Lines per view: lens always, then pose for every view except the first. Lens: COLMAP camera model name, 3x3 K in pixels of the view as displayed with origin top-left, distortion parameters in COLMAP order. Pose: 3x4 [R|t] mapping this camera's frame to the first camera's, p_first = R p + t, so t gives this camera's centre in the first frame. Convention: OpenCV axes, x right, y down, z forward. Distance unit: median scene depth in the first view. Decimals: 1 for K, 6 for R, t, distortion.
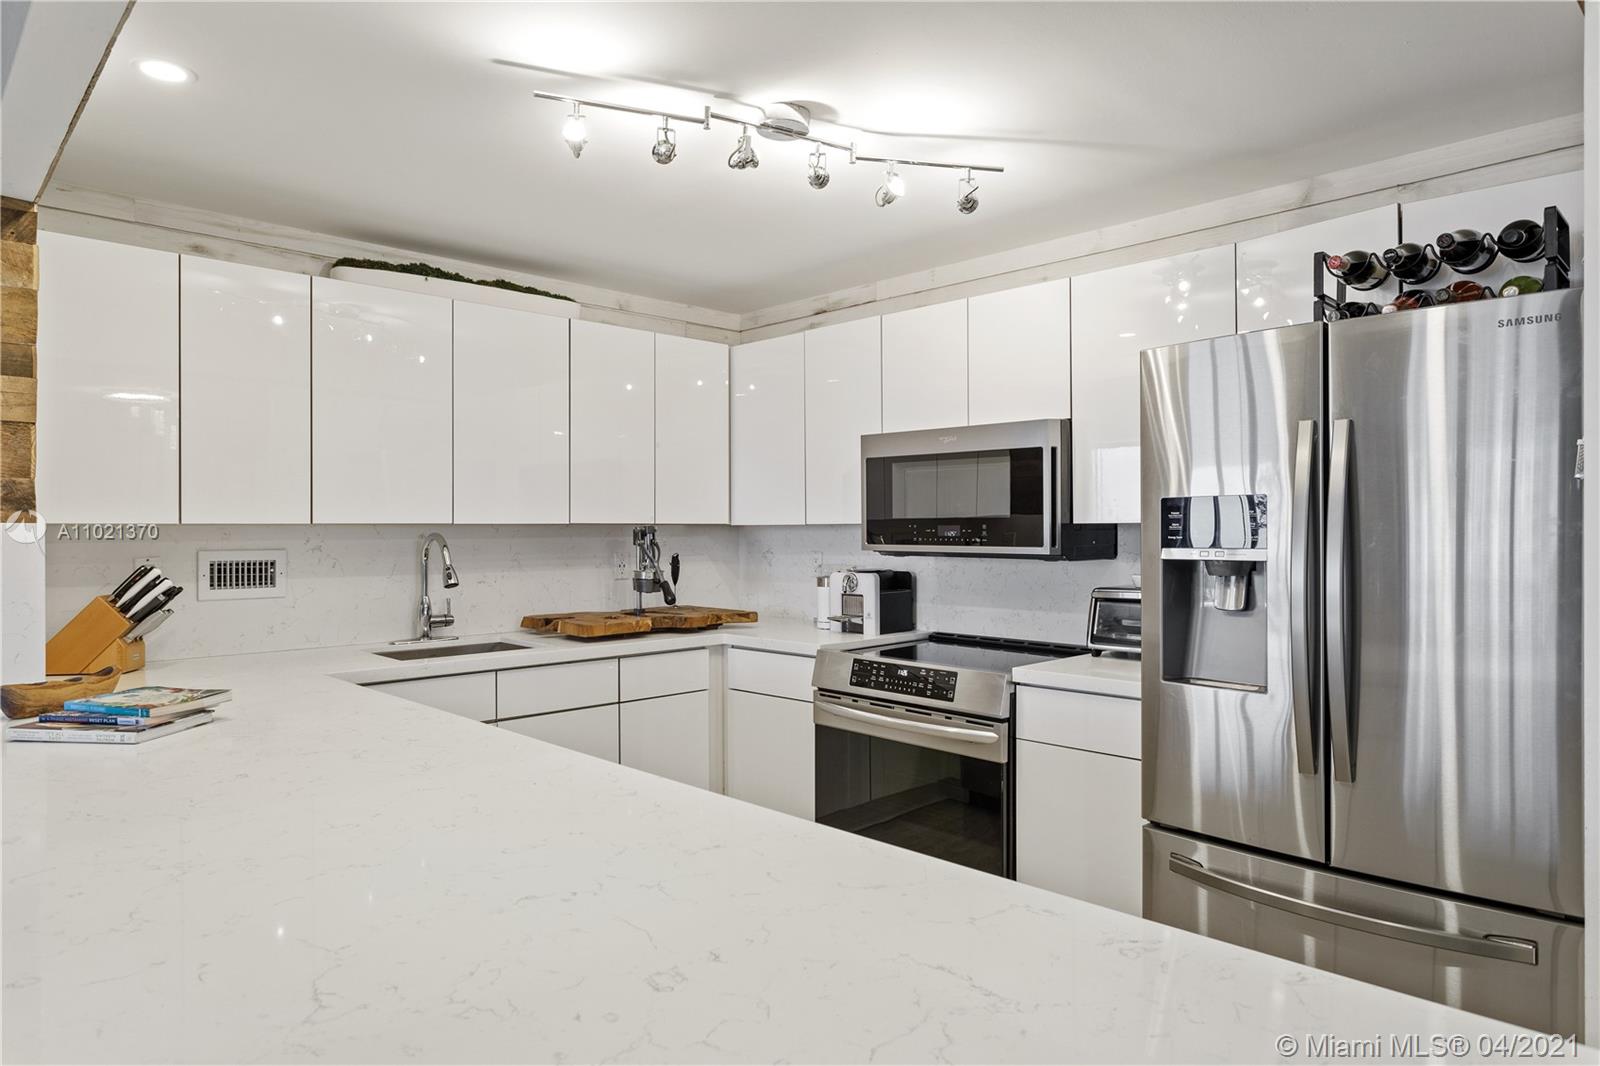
lens RADIAL K [[993.0, 0, 800.0], [0, 993.0, 533.0], [0, 0, 1]] dist [-0.001762, 0.000350]
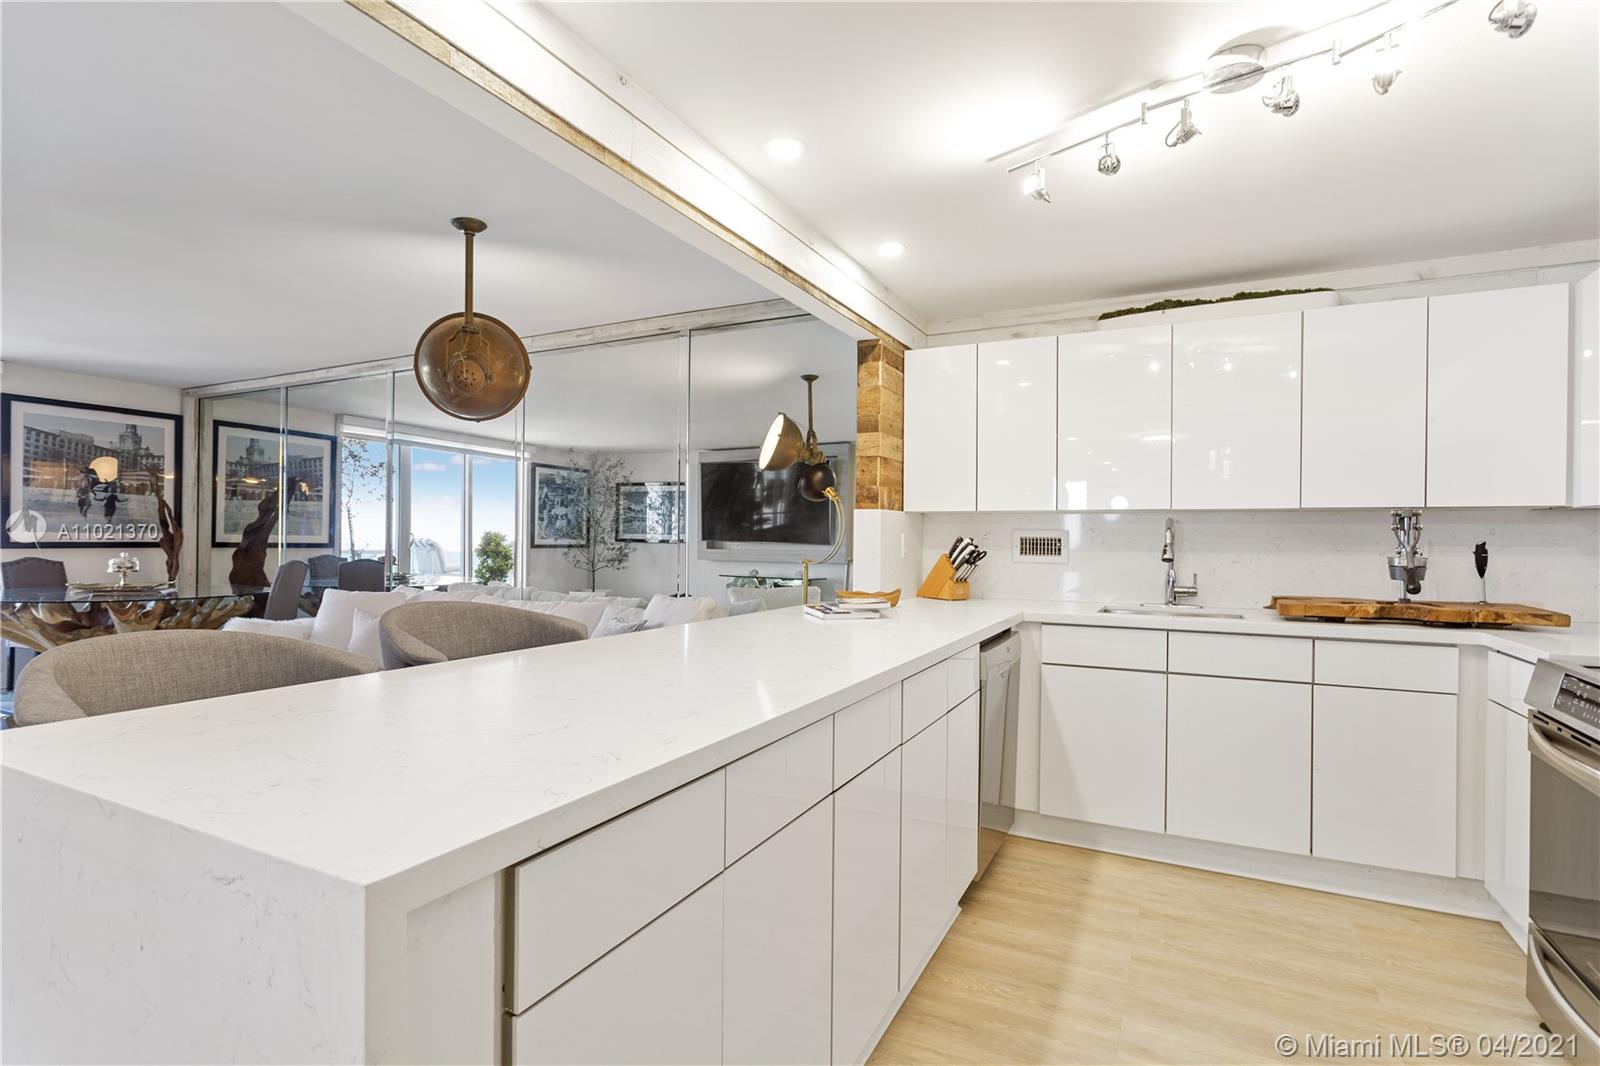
lens RADIAL K [[792.6, 0, 800.0], [0, 792.6, 533.0], [0, 0, 1]] dist [0.003147, 0.000218]
pose [[0.327667, -0.002788, -0.944789, 0.420737], [-0.015045, 0.999853, -0.008169, 0.035145], [0.944674, 0.016891, 0.327577, 0.262431]]
